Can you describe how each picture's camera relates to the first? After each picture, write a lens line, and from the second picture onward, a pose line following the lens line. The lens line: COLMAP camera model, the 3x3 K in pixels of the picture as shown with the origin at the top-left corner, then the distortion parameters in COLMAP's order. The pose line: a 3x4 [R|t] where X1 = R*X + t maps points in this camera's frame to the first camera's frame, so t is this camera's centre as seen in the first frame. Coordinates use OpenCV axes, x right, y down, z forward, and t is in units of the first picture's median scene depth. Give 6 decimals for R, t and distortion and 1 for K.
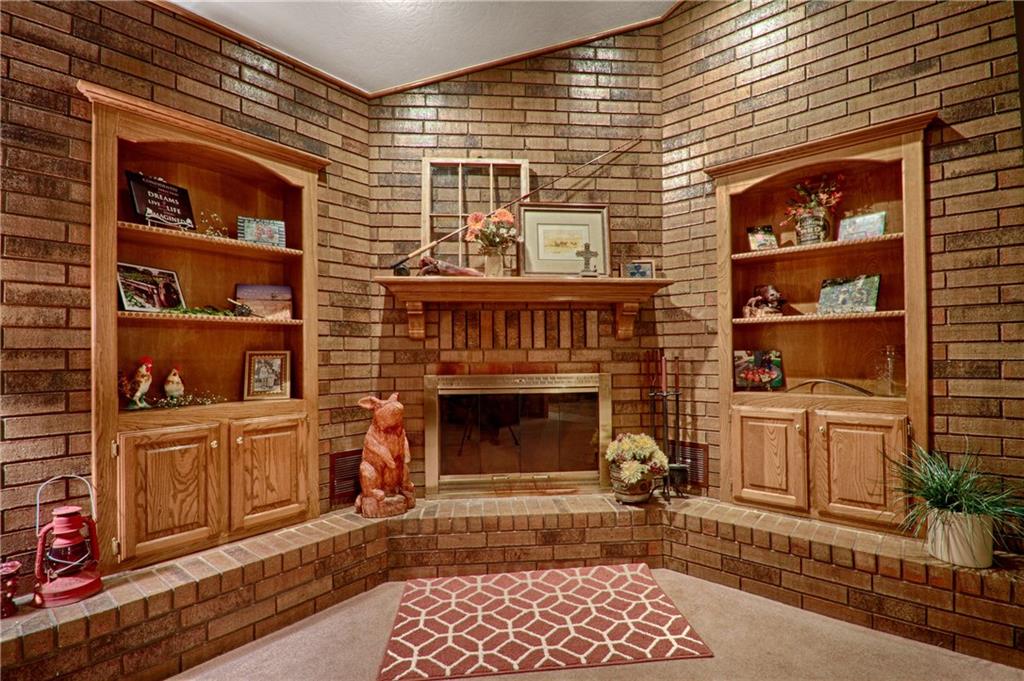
lens RADIAL K [[484.3, 0, 513.2], [0, 484.3, 350.1], [0, 0, 1]] dist [0.001754, -0.000061]
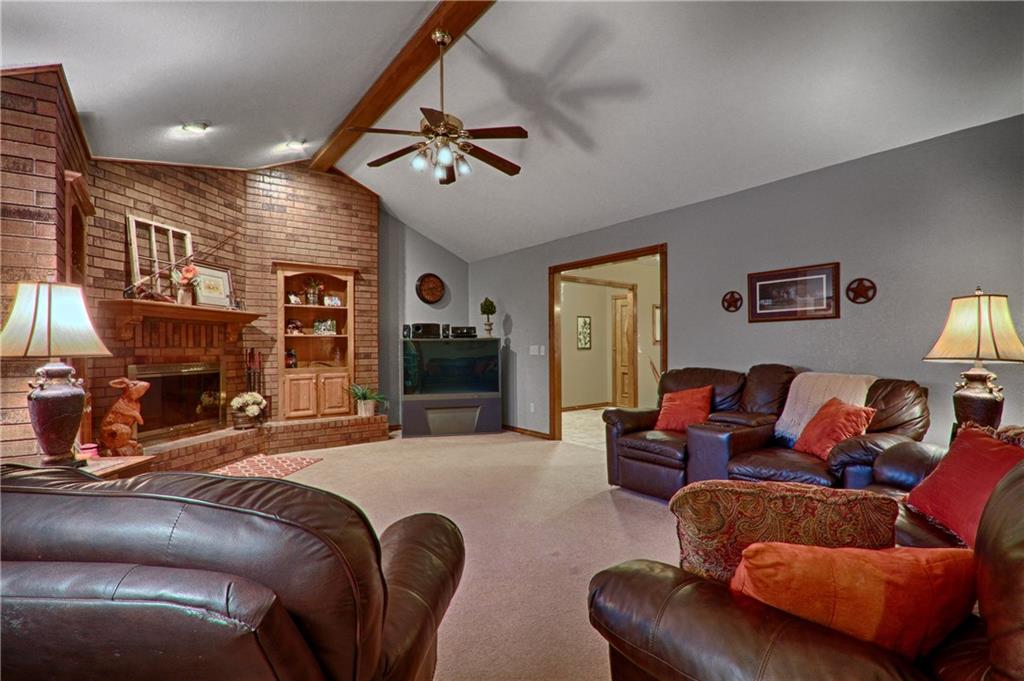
lens RADIAL K [[484.3, 0, 509.7], [0, 484.3, 344.7], [0, 0, 1]] dist [0.001754, -0.000061]
pose [[0.243247, 0.013849, 0.969866, -1.367137], [-0.007554, 0.999895, -0.012384, -0.000272], [-0.969935, -0.004314, 0.243326, -0.475464]]
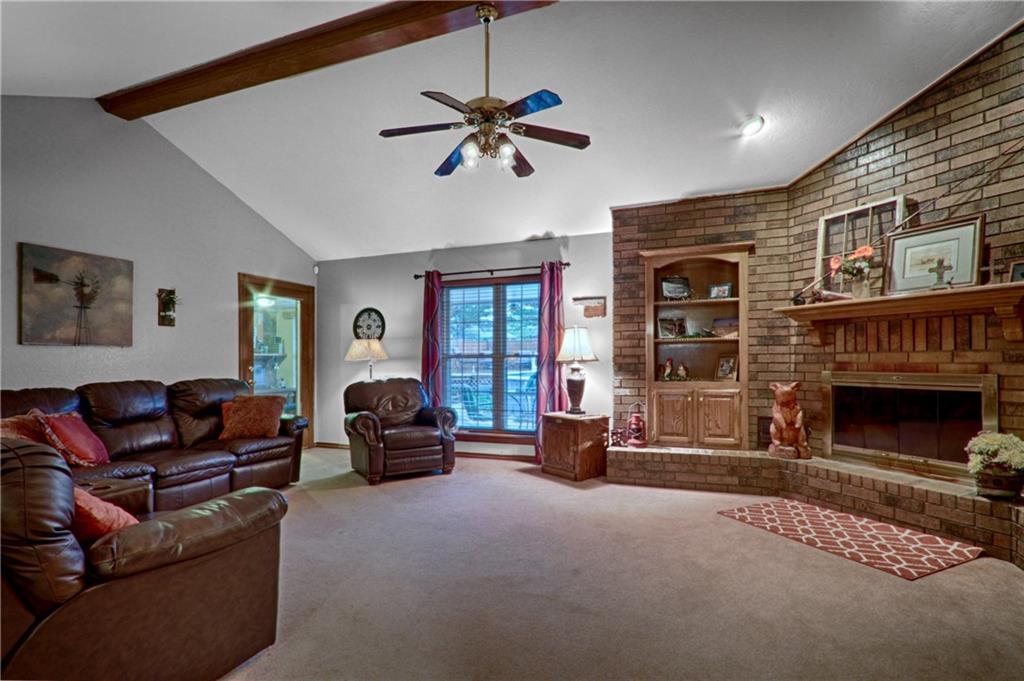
lens RADIAL K [[484.3, 0, 522.5], [0, 484.3, 354.4], [0, 0, 1]] dist [0.001754, -0.000061]
pose [[0.336684, -0.004295, -0.941608, 0.893480], [0.014308, 0.999897, 0.000555, -0.010881], [0.941509, -0.013660, 0.336711, -0.315811]]
